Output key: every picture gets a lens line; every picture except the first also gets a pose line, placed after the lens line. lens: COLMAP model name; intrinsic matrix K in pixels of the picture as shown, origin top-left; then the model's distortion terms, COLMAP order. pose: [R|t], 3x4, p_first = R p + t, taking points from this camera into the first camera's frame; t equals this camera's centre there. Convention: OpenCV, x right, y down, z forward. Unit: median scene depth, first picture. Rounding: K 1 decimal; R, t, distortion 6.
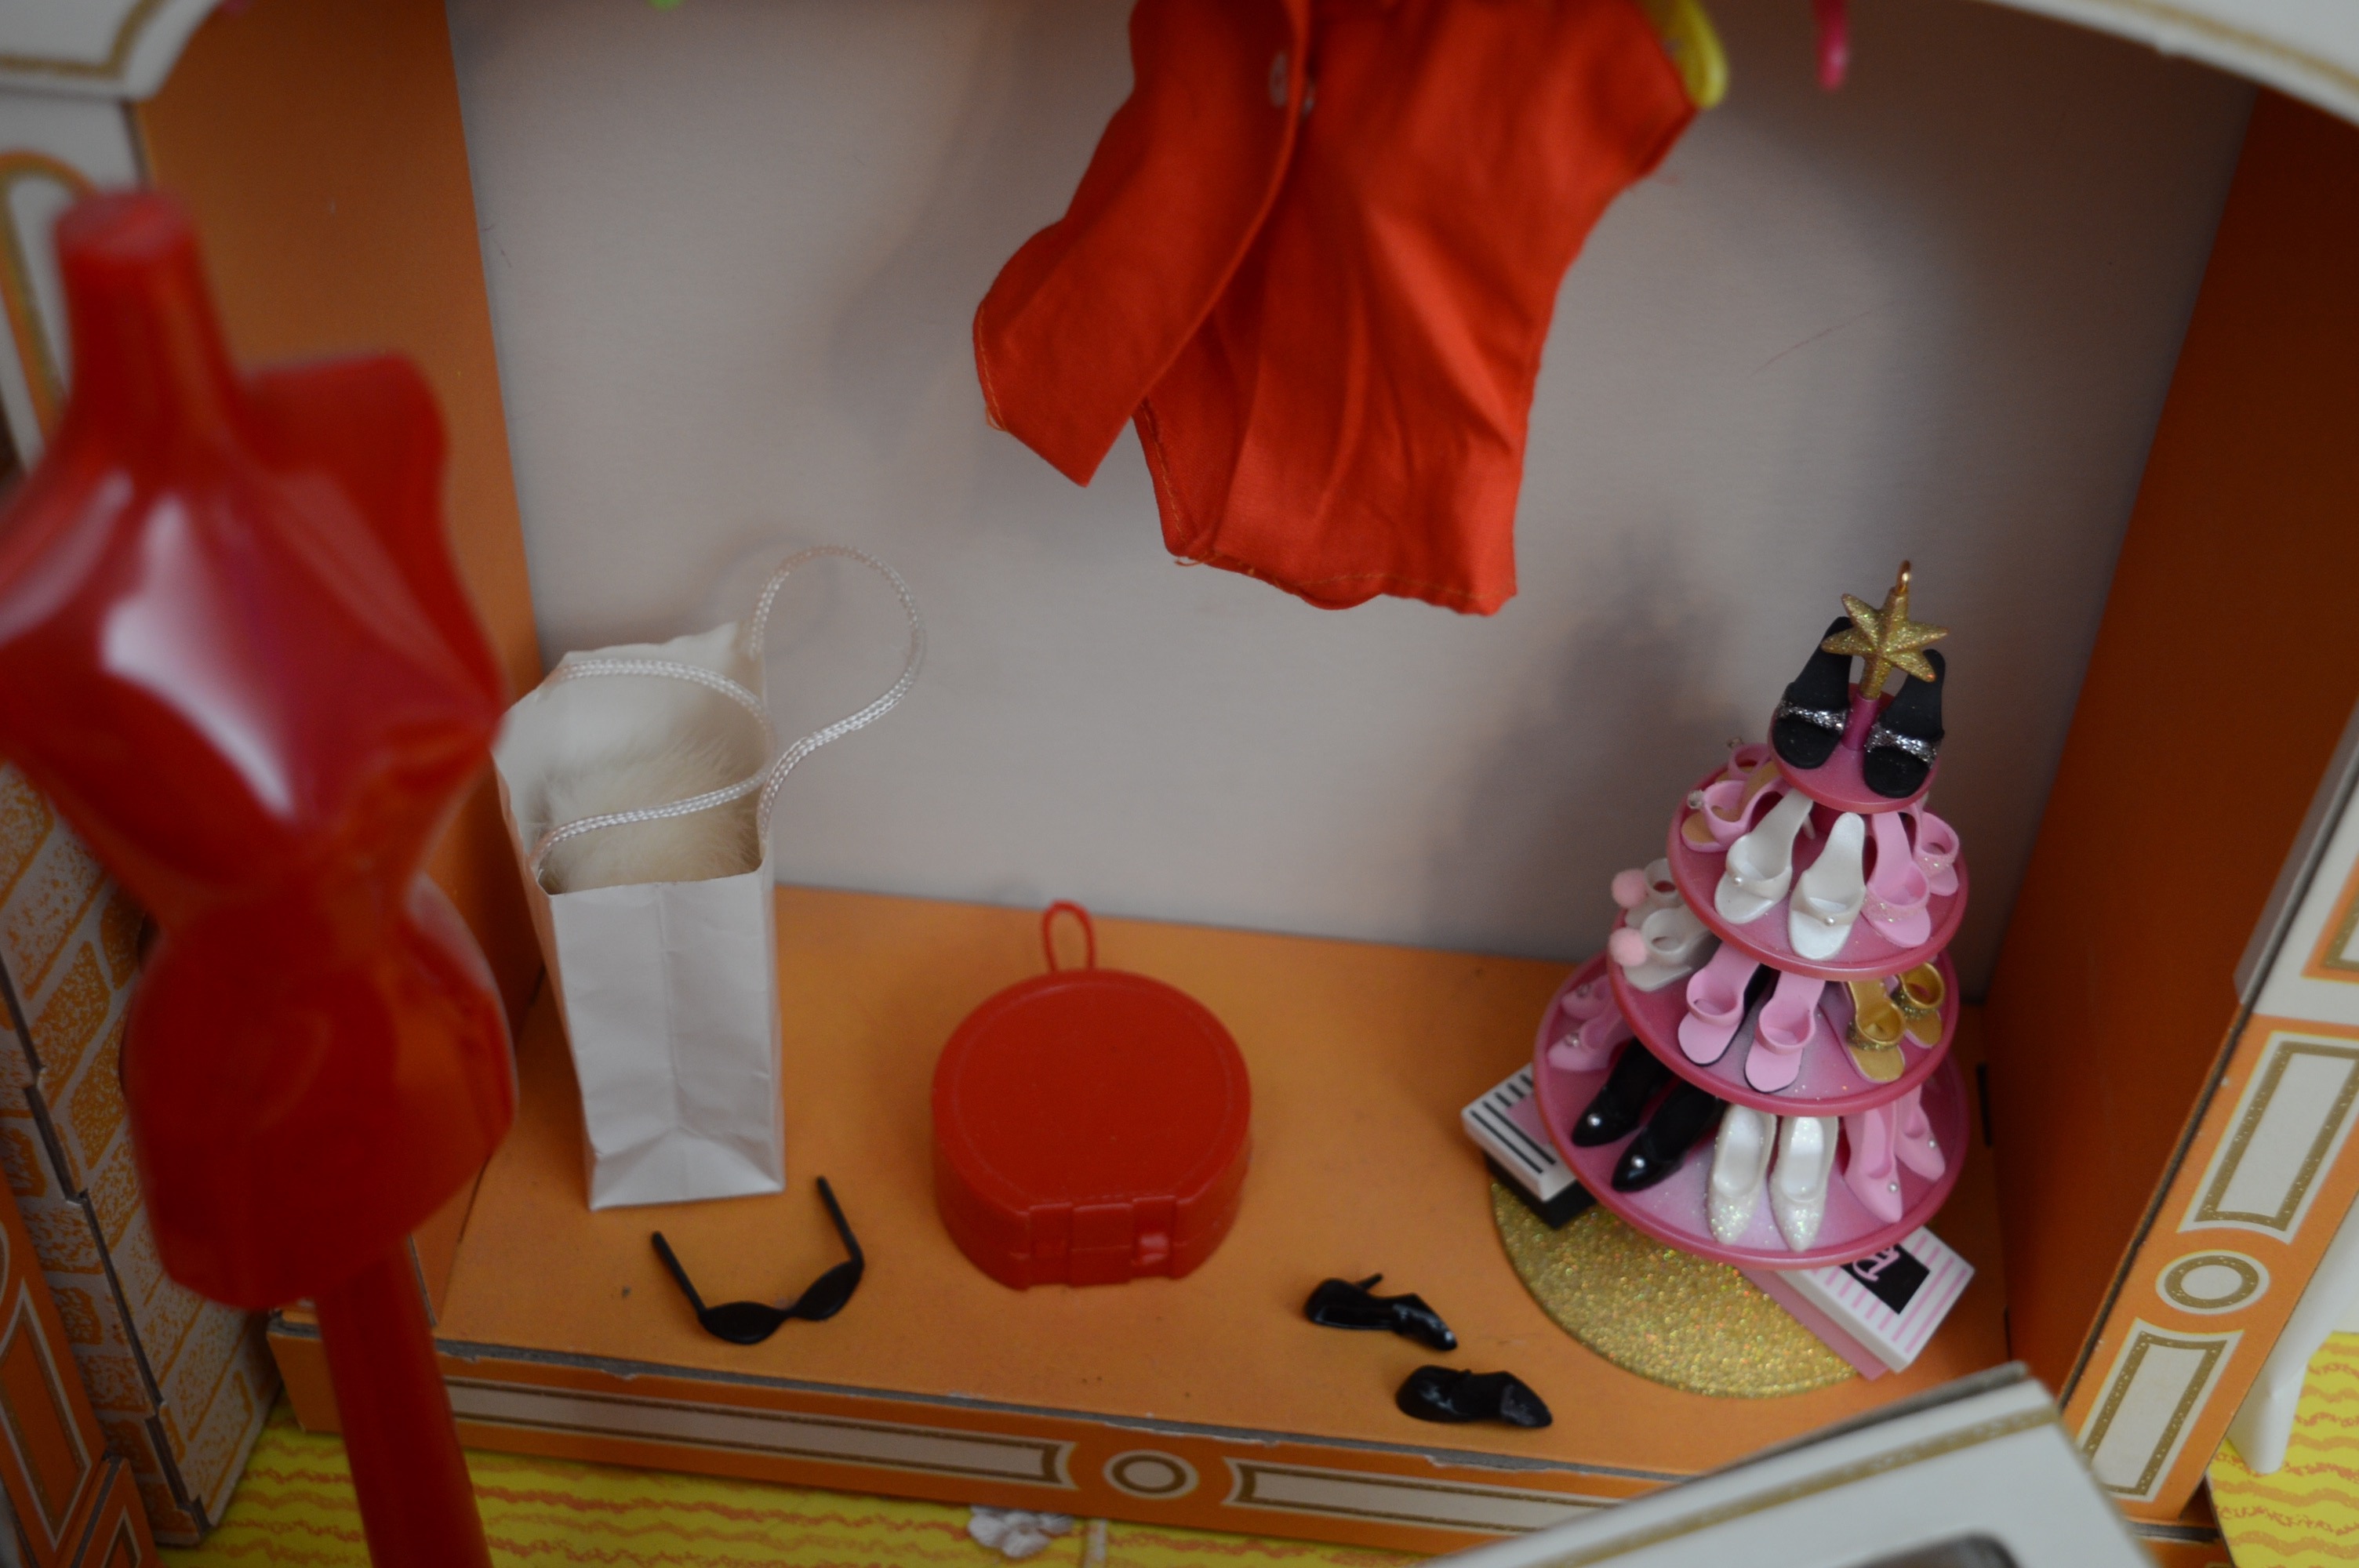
lens RADIAL K [[2936.5, 0, 1192.4], [0, 2936.5, 780.0], [0, 0, 1]] dist [-0.058136, 0.000000]
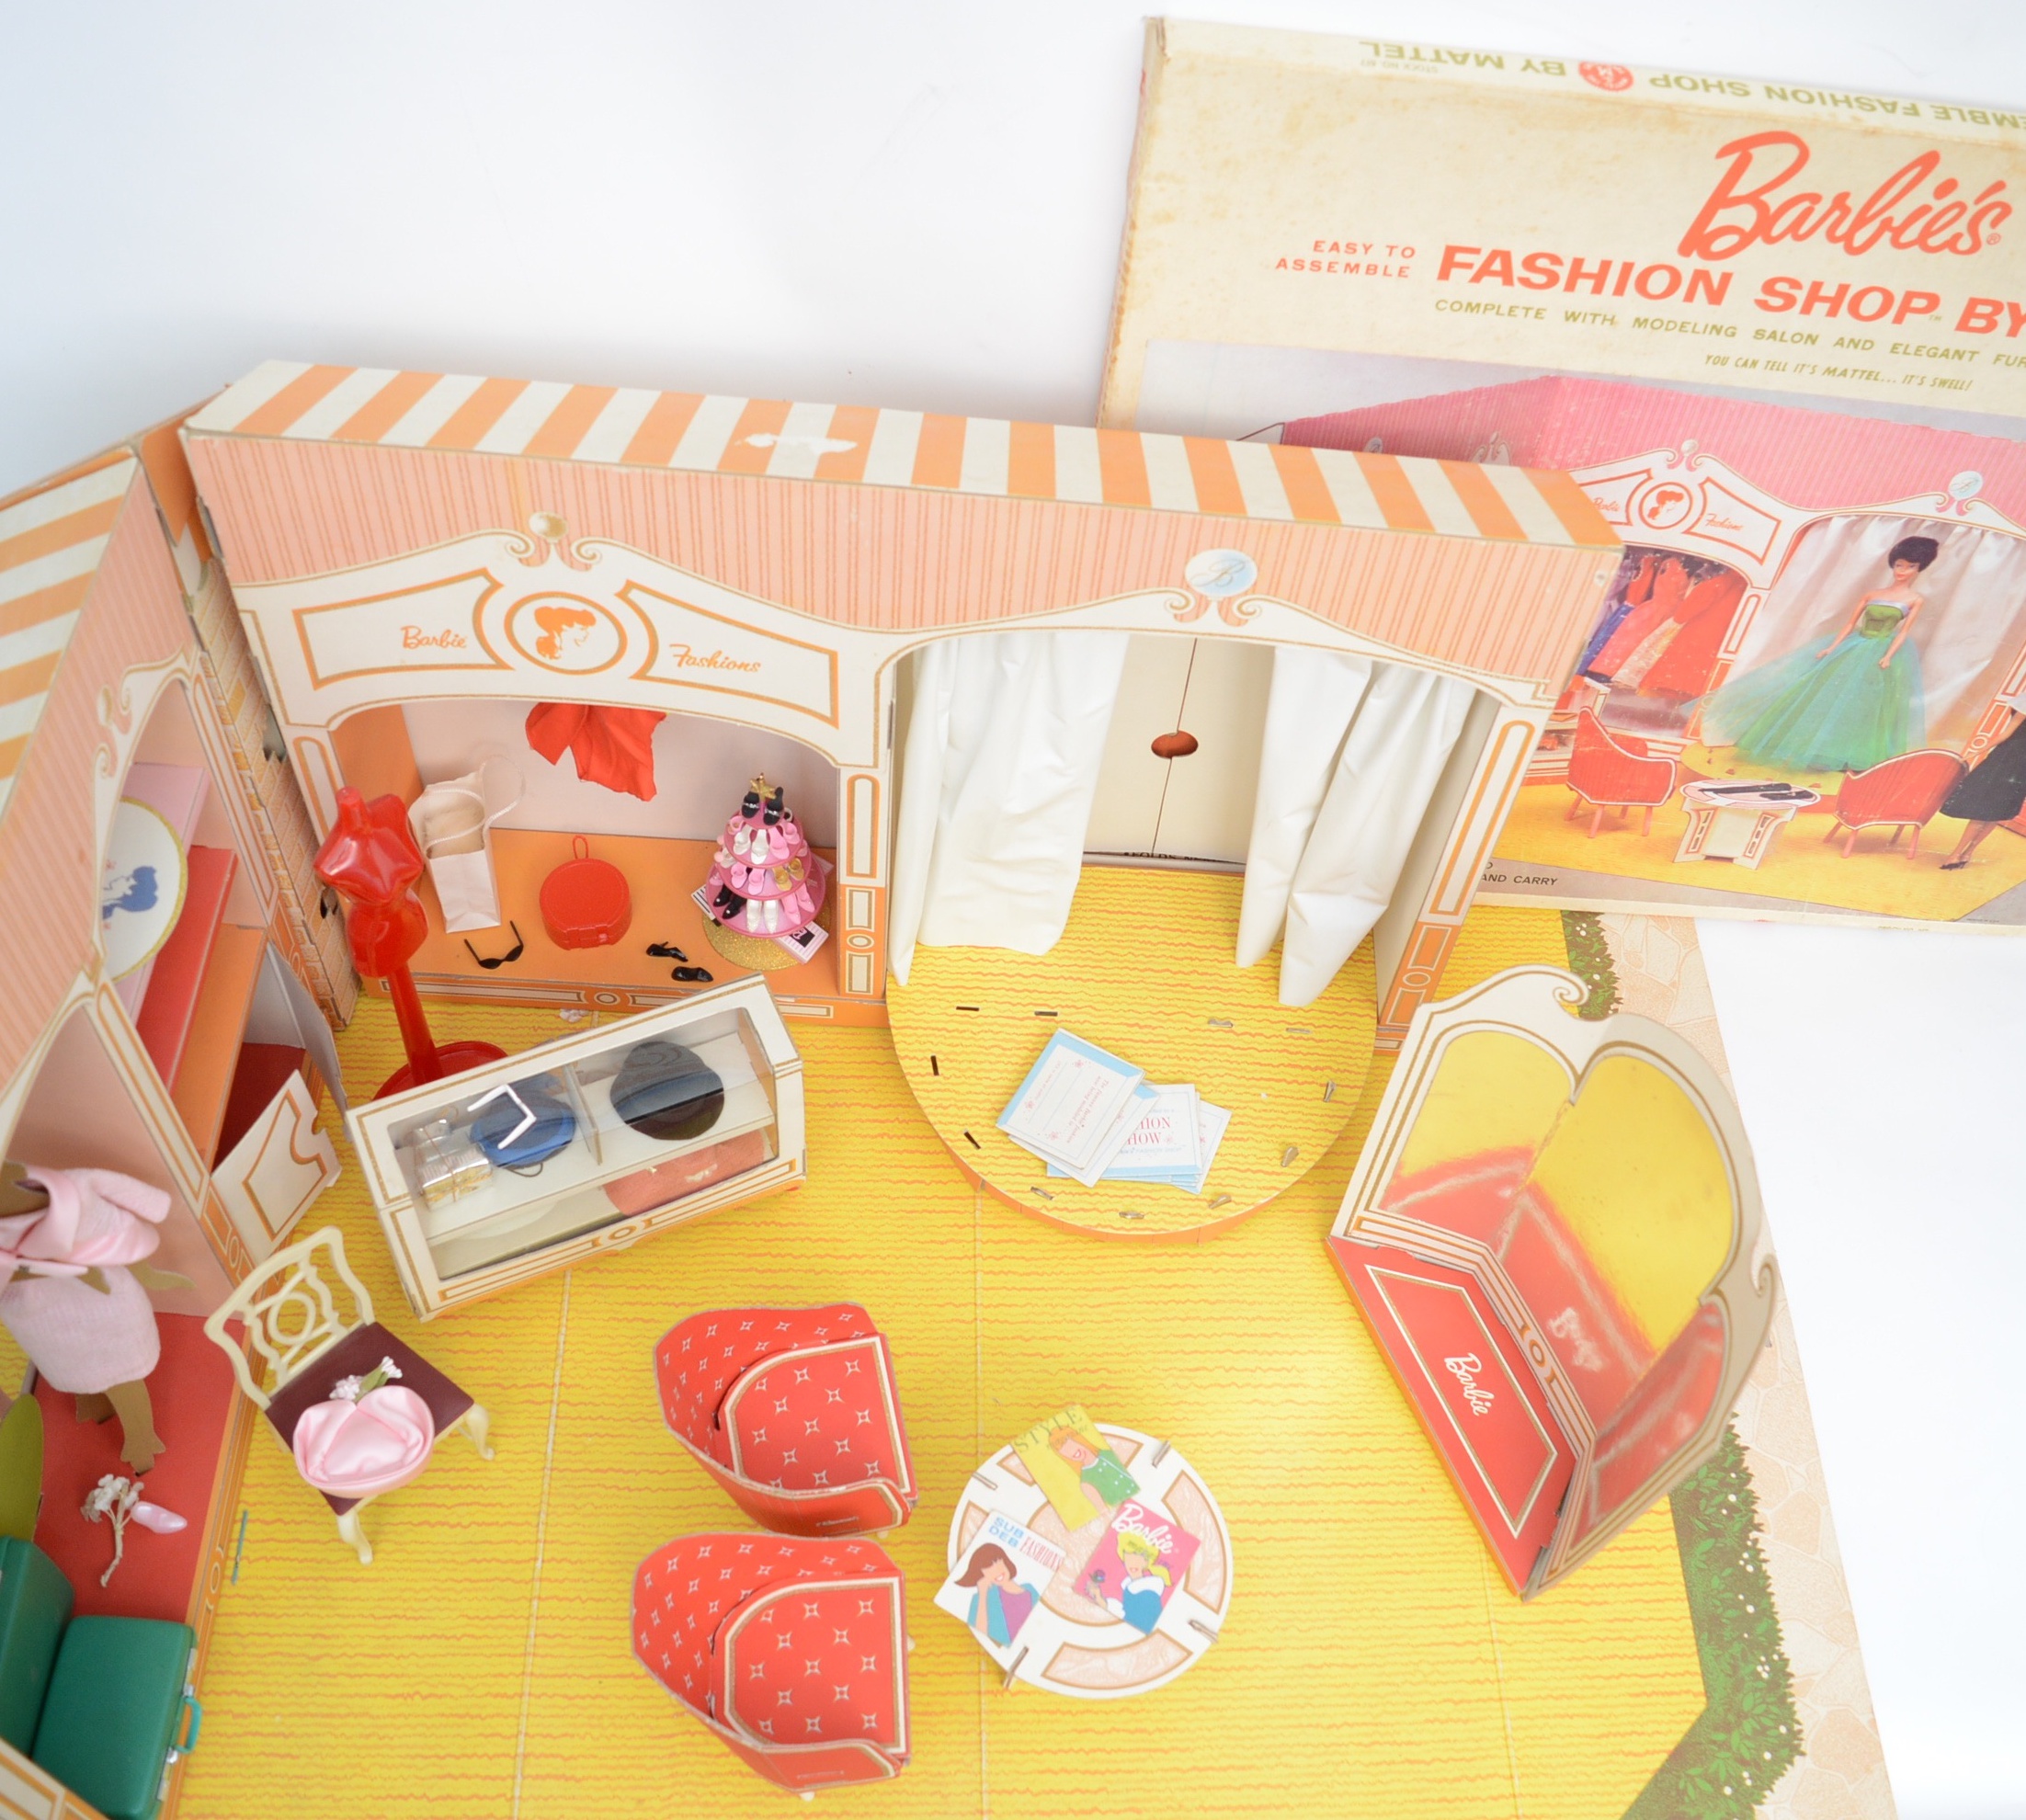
lens RADIAL K [[2207.7, 0, 1091.3], [0, 2207.7, 903.5], [0, 0, 1]] dist [-0.087784, 0.000000]
pose [[0.995101, -0.043836, 0.088613, 0.365960], [0.024742, 0.978224, 0.206072, -0.449822], [-0.095717, -0.202870, 0.974516, -1.790840]]
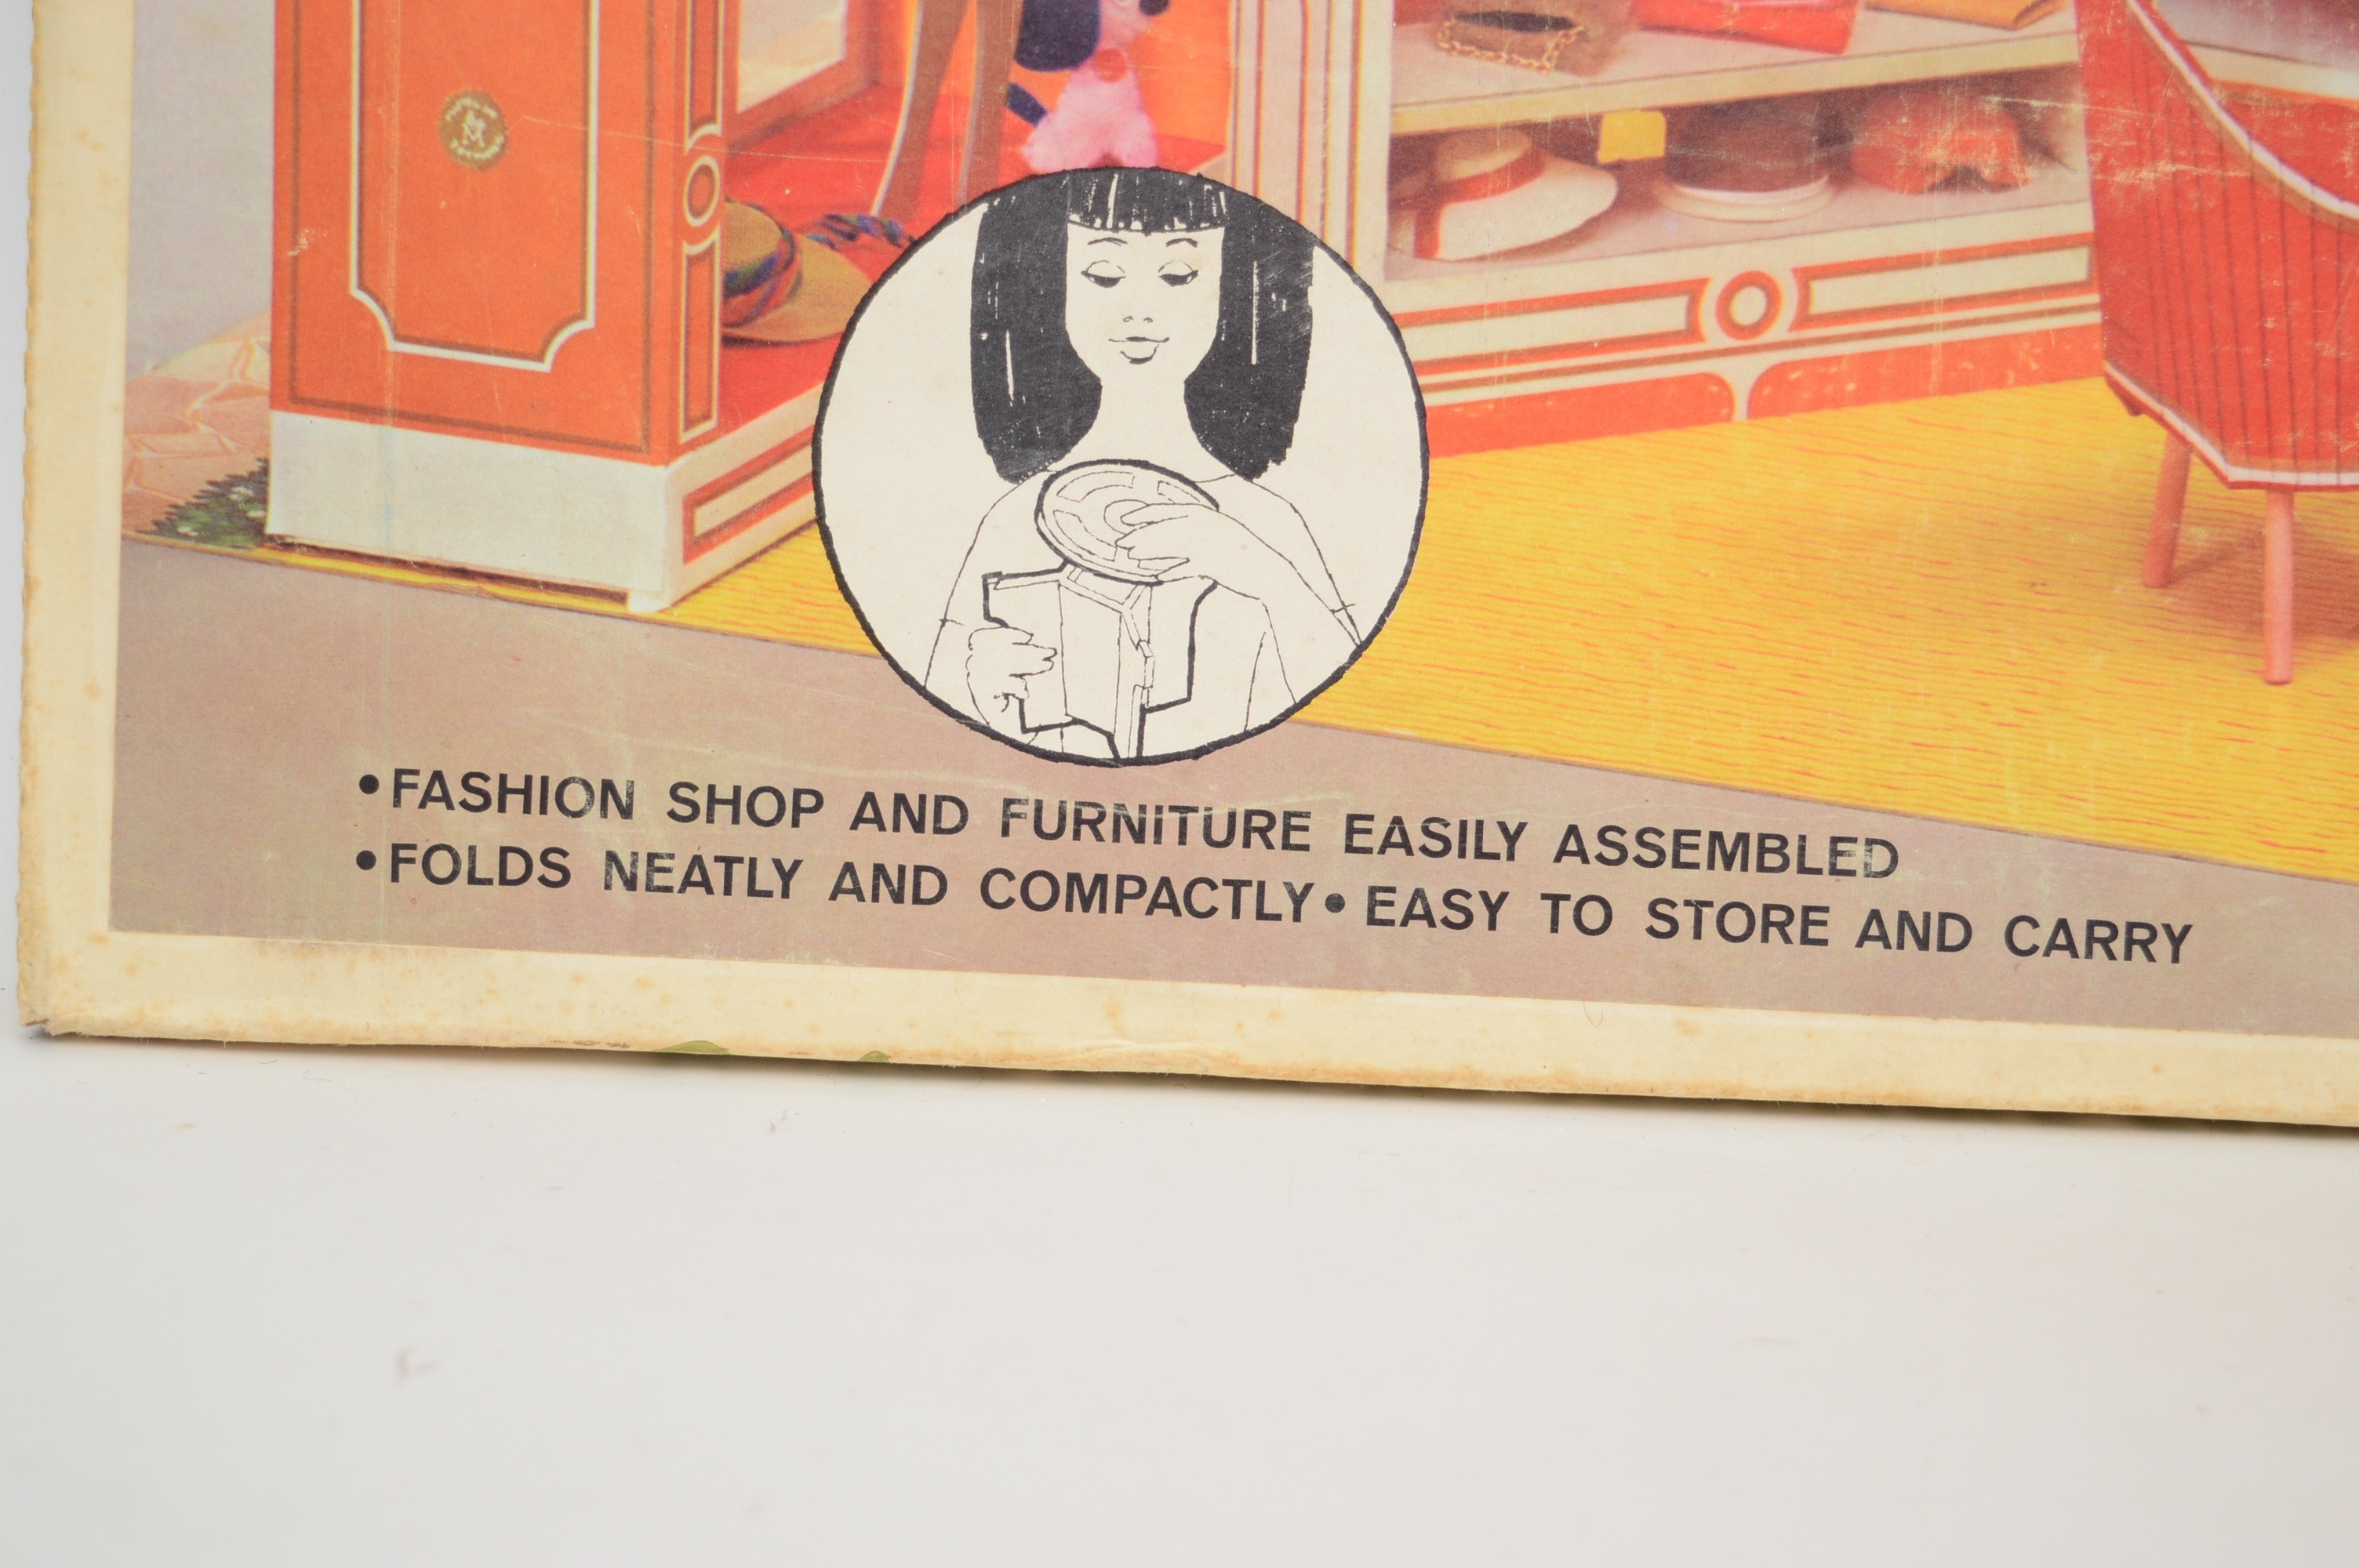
lens RADIAL K [[3782.1, 0, 1181.2], [0, 3782.1, 782.0], [0, 0, 1]] dist [-0.000234, 0.000000]
pose [[0.997347, -0.031070, 0.065826, 0.875788], [0.063060, 0.820486, -0.568177, 0.824463], [-0.036356, 0.570821, 0.820269, 0.114441]]
